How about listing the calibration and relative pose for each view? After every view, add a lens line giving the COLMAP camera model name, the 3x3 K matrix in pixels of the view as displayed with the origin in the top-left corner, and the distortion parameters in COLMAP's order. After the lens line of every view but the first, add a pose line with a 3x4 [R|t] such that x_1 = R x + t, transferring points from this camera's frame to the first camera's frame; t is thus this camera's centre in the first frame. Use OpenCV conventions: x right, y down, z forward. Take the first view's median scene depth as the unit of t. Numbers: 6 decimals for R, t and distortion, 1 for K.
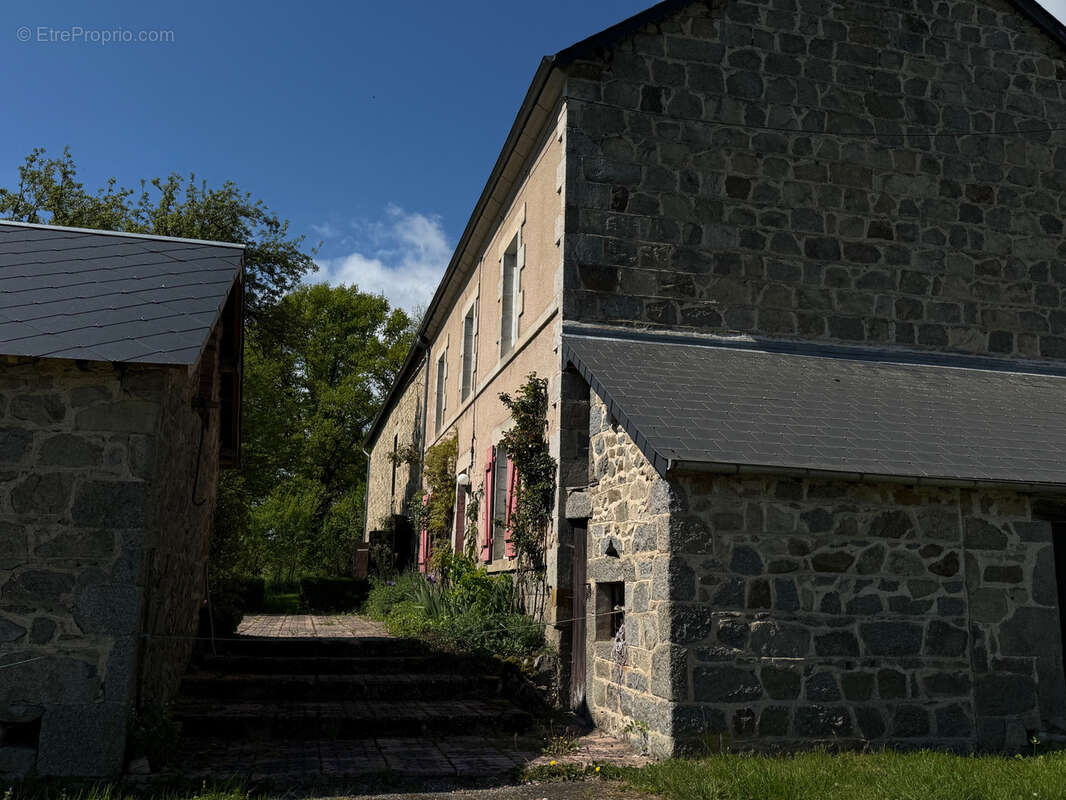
lens RADIAL K [[932.4, 0, 528.2], [0, 932.4, 411.5], [0, 0, 1]] dist [0.181202, -0.372989]
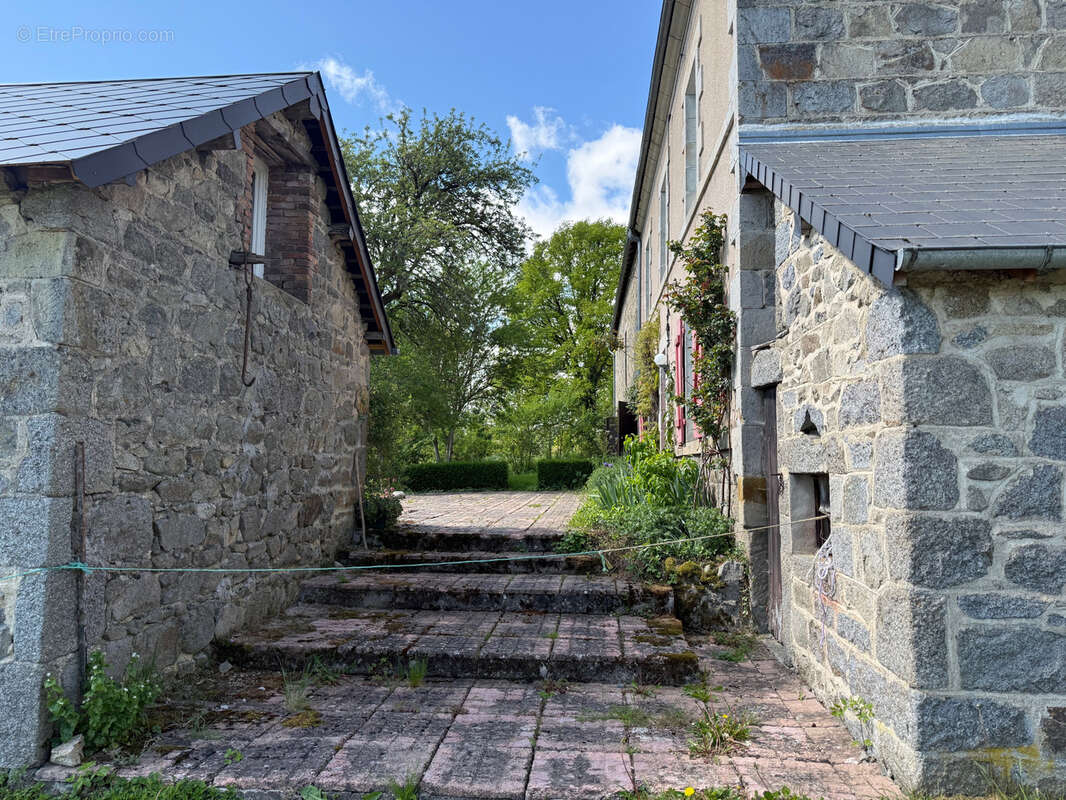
lens RADIAL K [[733.5, 0, 533.0], [0, 733.5, 400.0], [0, 0, 1]] dist [0.049532, -0.055447]
pose [[0.949366, -0.045354, -0.310882, 0.054427], [0.076643, 0.993063, 0.089176, 0.055358], [0.304680, -0.108488, 0.946256, 0.362639]]
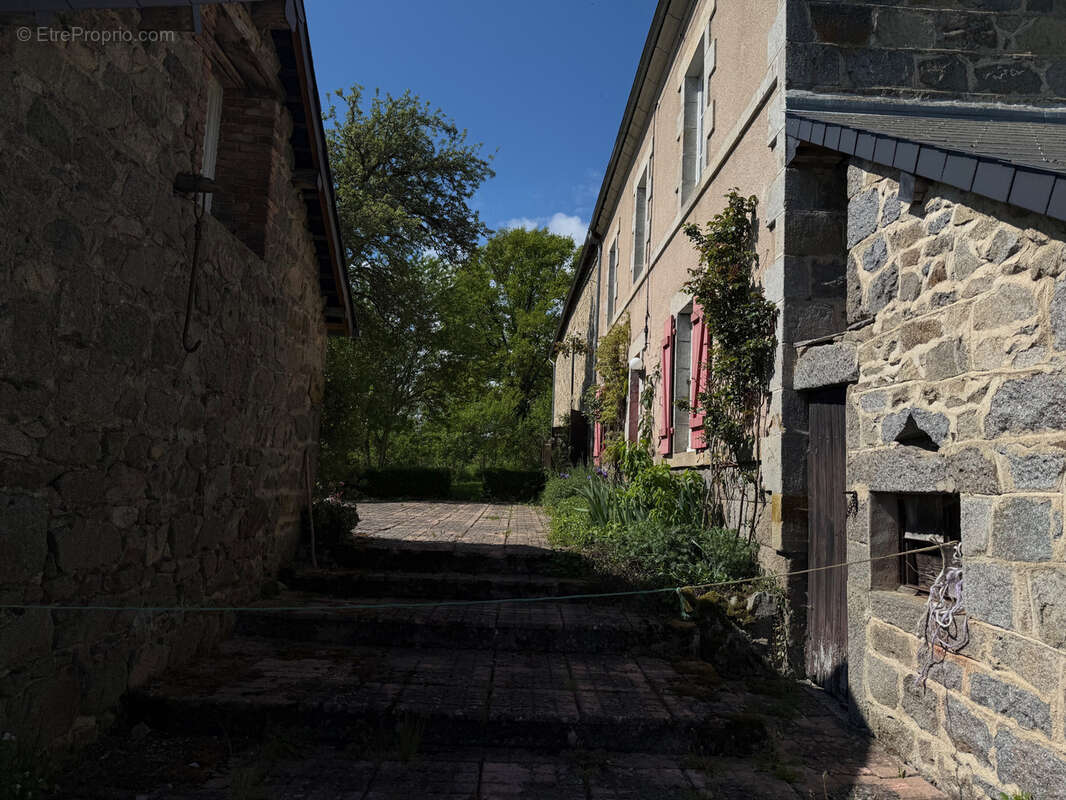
lens RADIAL K [[736.3, 0, 535.0], [0, 736.3, 398.2], [0, 0, 1]] dist [0.006475, -0.001296]
pose [[0.978511, -0.005570, -0.206119, -0.029703], [0.022003, 0.996748, 0.077522, 0.073104], [0.205017, -0.080391, 0.975451, 0.440992]]
